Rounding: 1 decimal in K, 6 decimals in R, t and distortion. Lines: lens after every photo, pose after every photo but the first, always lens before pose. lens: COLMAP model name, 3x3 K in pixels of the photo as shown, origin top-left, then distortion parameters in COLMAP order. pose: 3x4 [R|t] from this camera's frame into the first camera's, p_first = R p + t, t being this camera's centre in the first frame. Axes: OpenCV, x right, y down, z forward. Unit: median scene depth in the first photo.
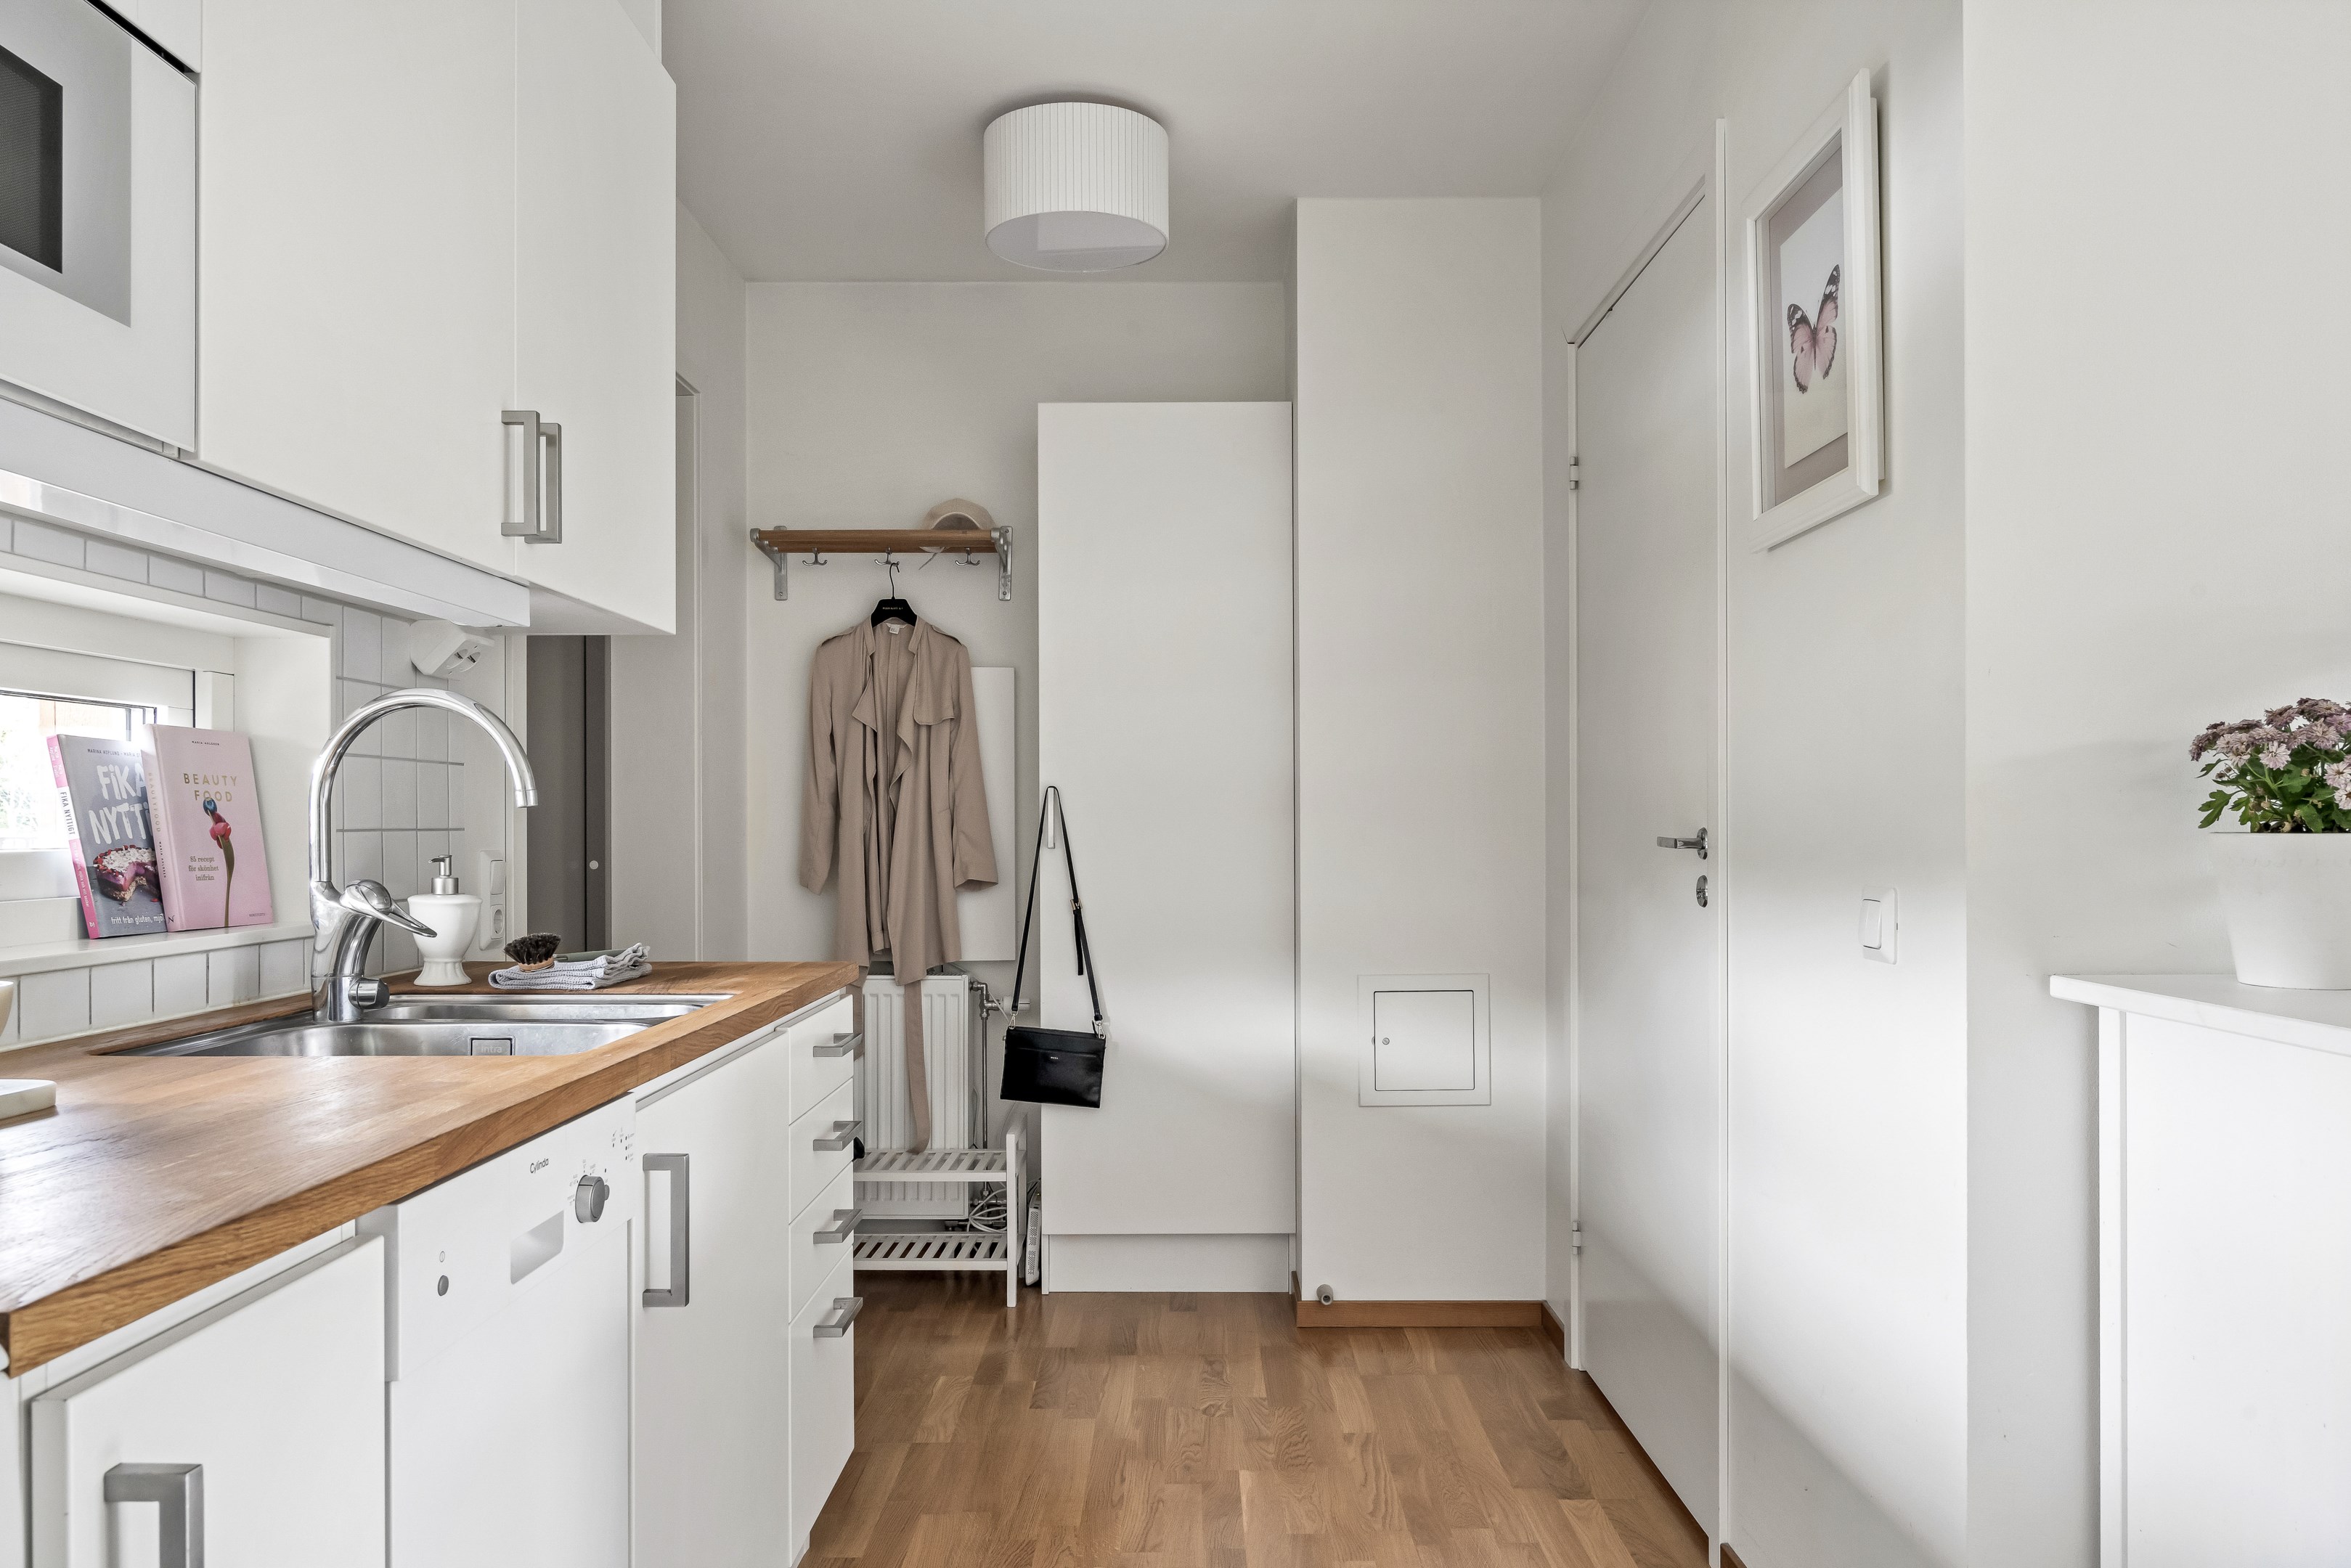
lens RADIAL K [[1606.5, 0, 1172.5], [0, 1606.5, 799.8], [0, 0, 1]] dist [0.005637, 0.001189]
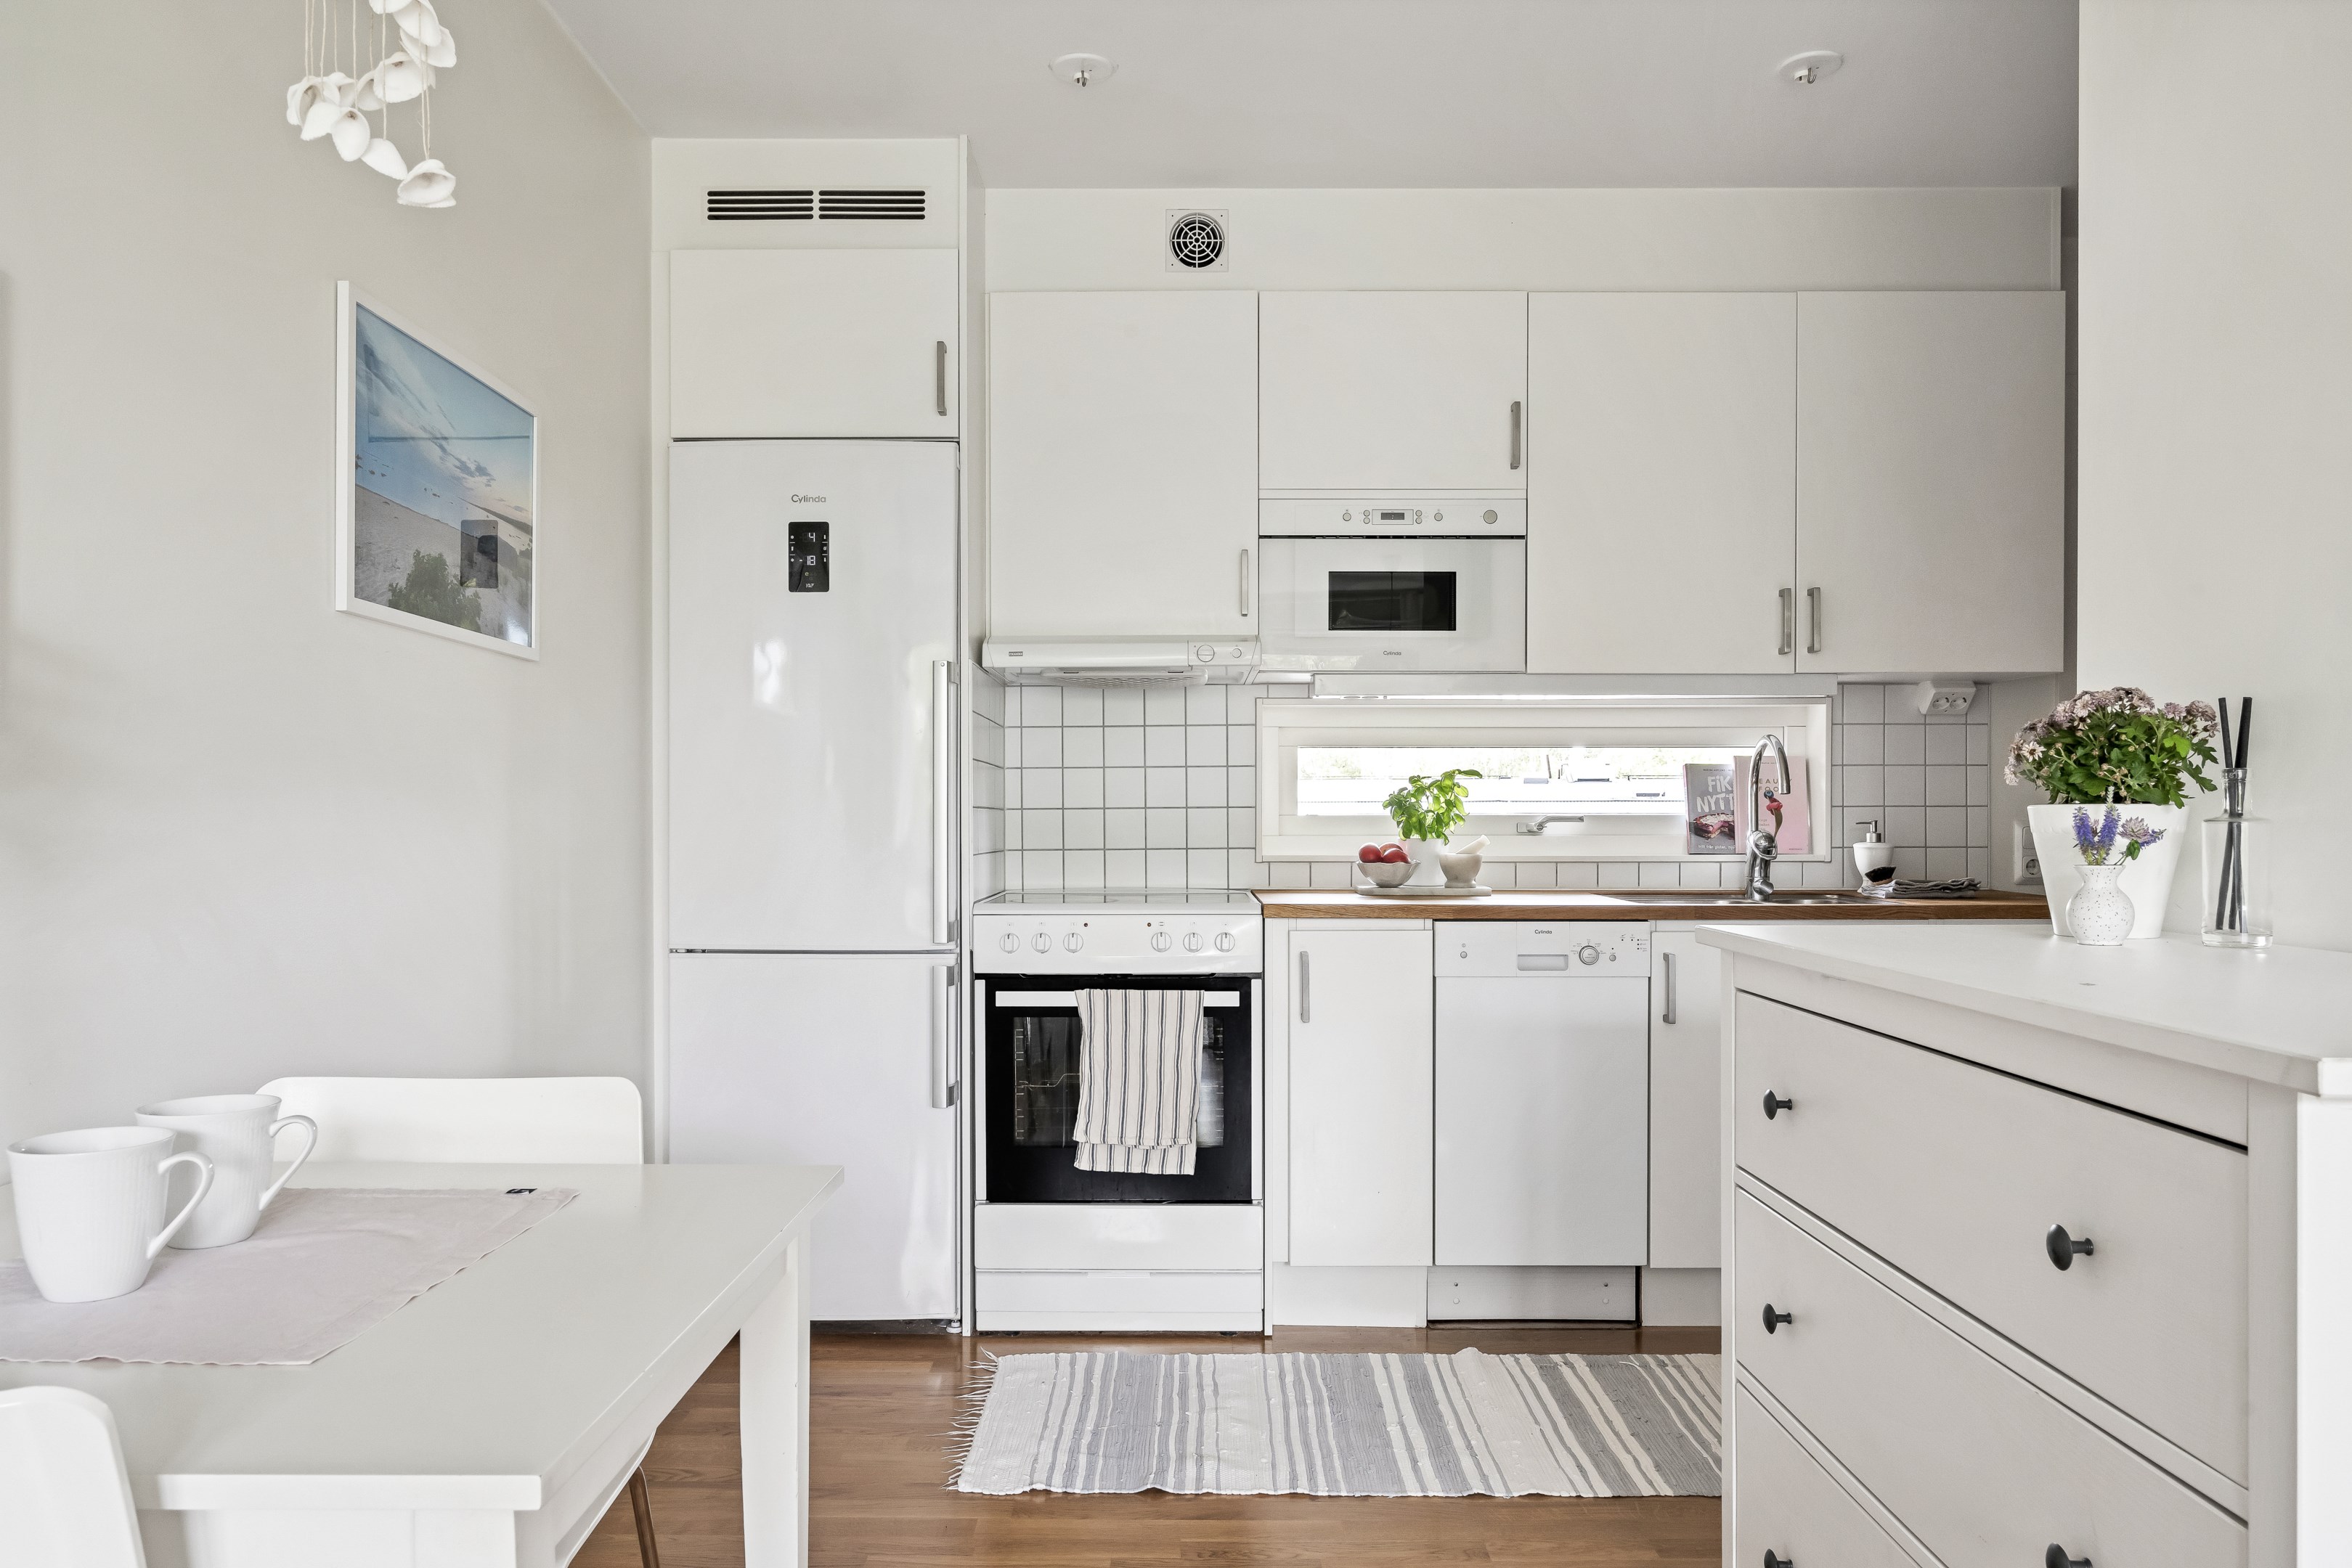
lens RADIAL K [[1607.0, 0, 1175.1], [0, 1607.0, 806.5], [0, 0, 1]] dist [0.005637, 0.001189]
pose [[0.000279, -0.001953, -0.999998, 1.533979], [0.017535, 0.999844, -0.001948, 0.010728], [0.999846, -0.017534, 0.000313, 0.262323]]
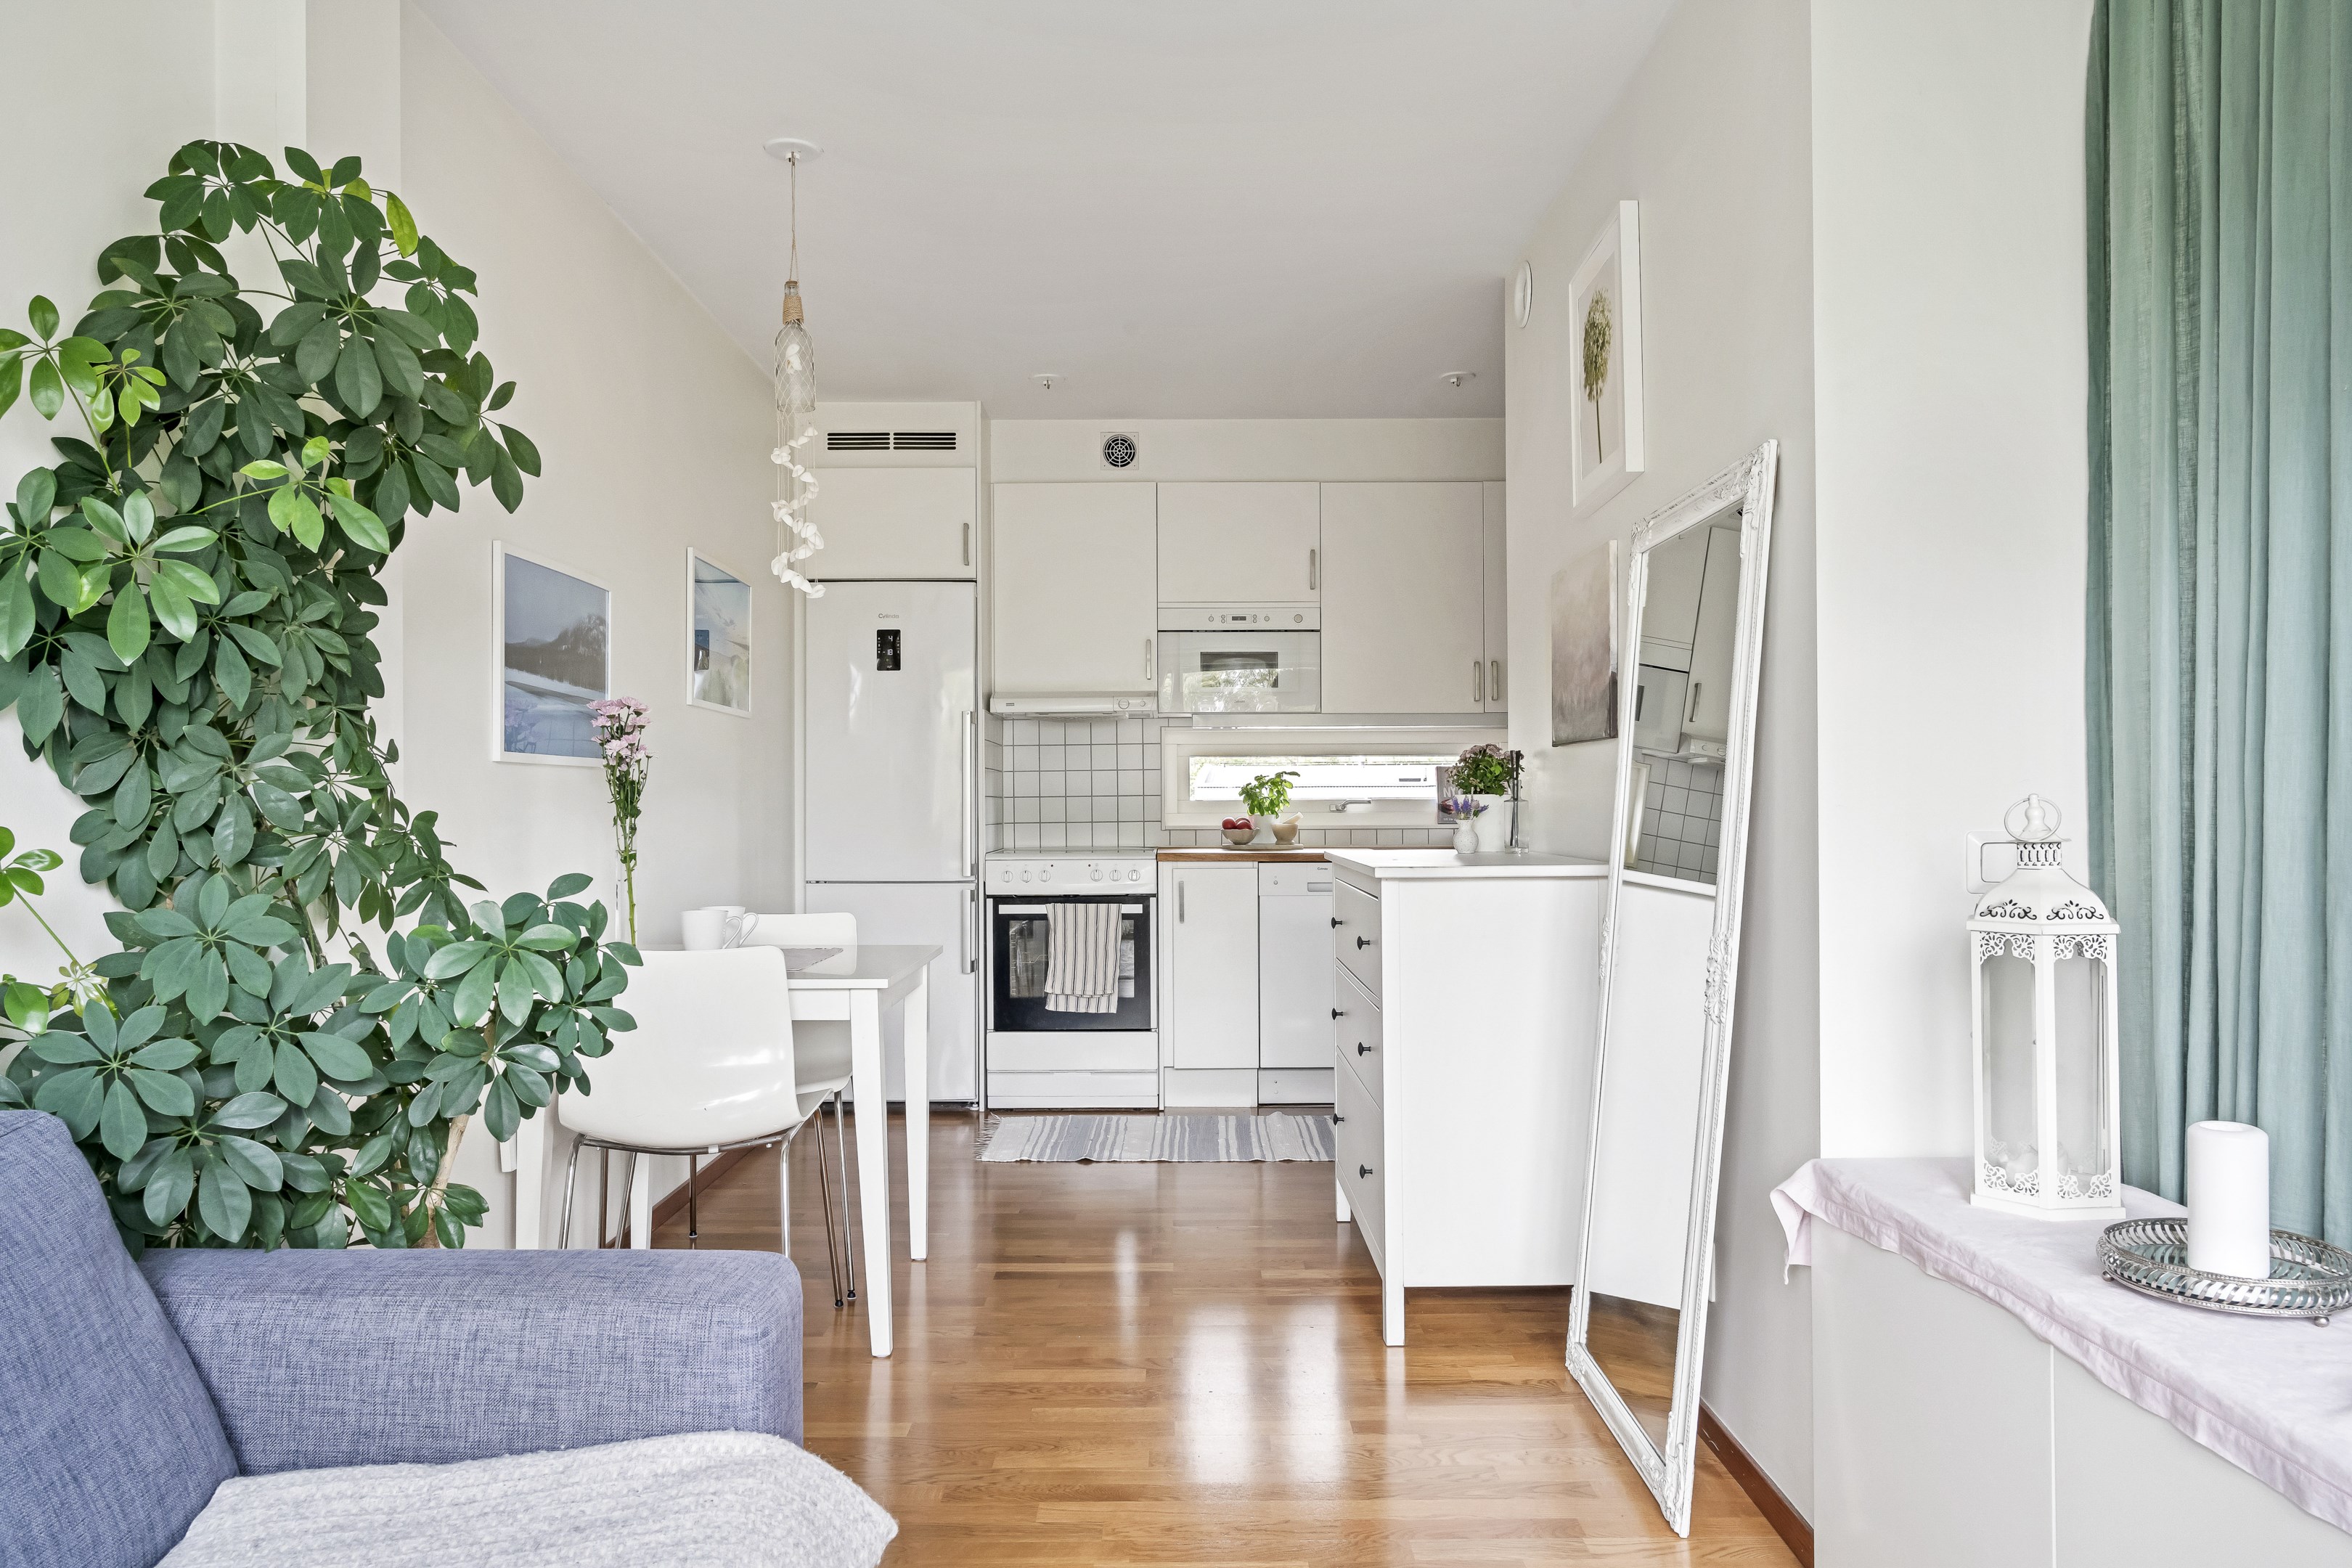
lens RADIAL K [[1607.3, 0, 1181.4], [0, 1607.3, 773.7], [0, 0, 1]] dist [0.005637, 0.001189]
pose [[0.010254, -0.012740, -0.999866, 2.780863], [0.021117, 0.999699, -0.012522, 0.007103], [0.999724, -0.020986, 0.010520, 0.376759]]
